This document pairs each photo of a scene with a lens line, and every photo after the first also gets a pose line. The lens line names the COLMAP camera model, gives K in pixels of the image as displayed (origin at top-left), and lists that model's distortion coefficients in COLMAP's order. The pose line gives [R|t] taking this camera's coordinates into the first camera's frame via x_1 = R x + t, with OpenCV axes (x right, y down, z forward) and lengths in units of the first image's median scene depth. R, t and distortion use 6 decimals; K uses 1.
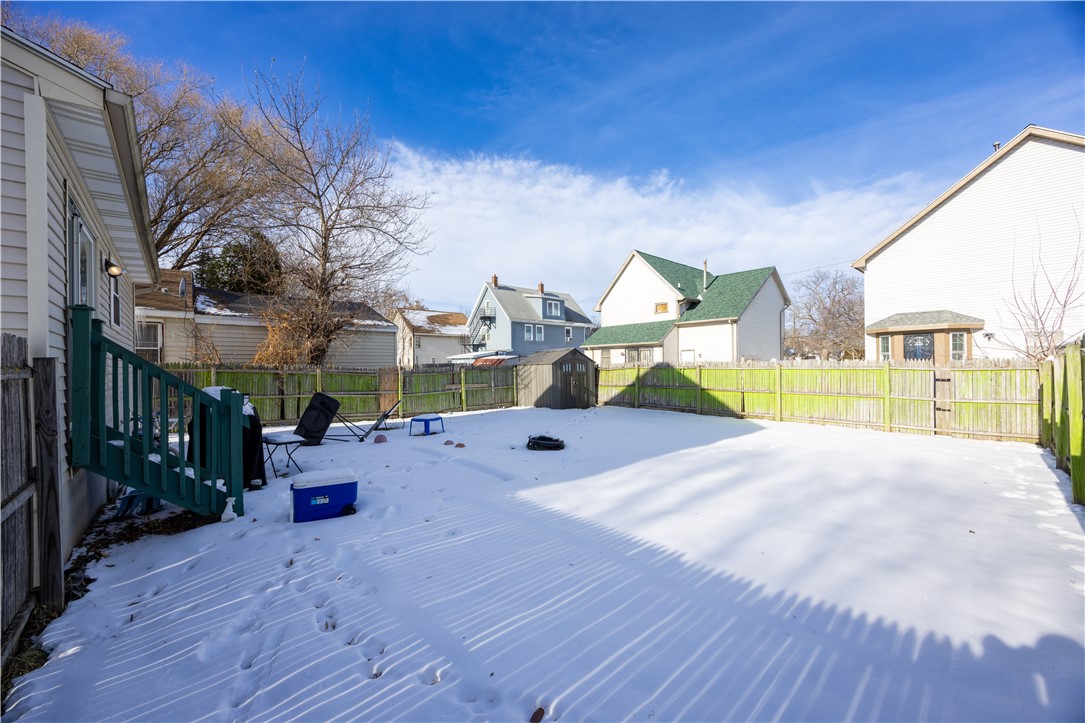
lens RADIAL K [[416.9, 0, 542.5], [0, 416.9, 361.5], [0, 0, 1]] dist [-0.001610, -0.000327]
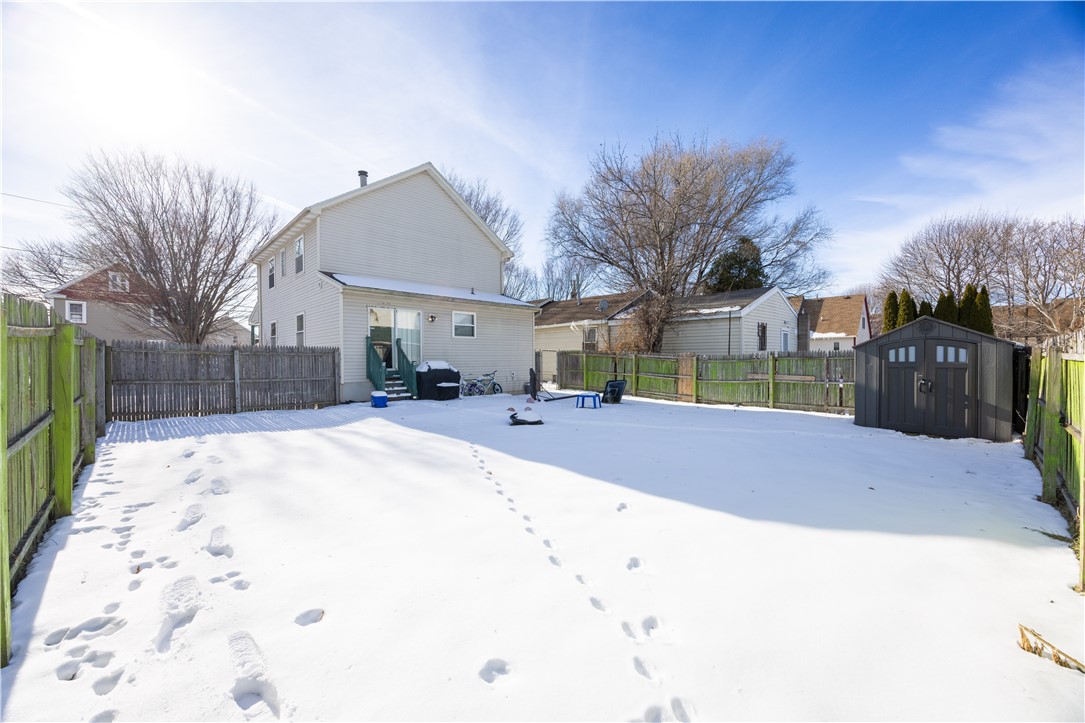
lens RADIAL K [[416.9, 0, 542.5], [0, 416.9, 361.5], [0, 0, 1]] dist [-0.001610, -0.000327]
pose [[0.033478, 0.021390, -0.999211, 0.550822], [0.015908, 0.999633, 0.021932, 0.004416], [0.999313, -0.016629, 0.033125, 0.490698]]
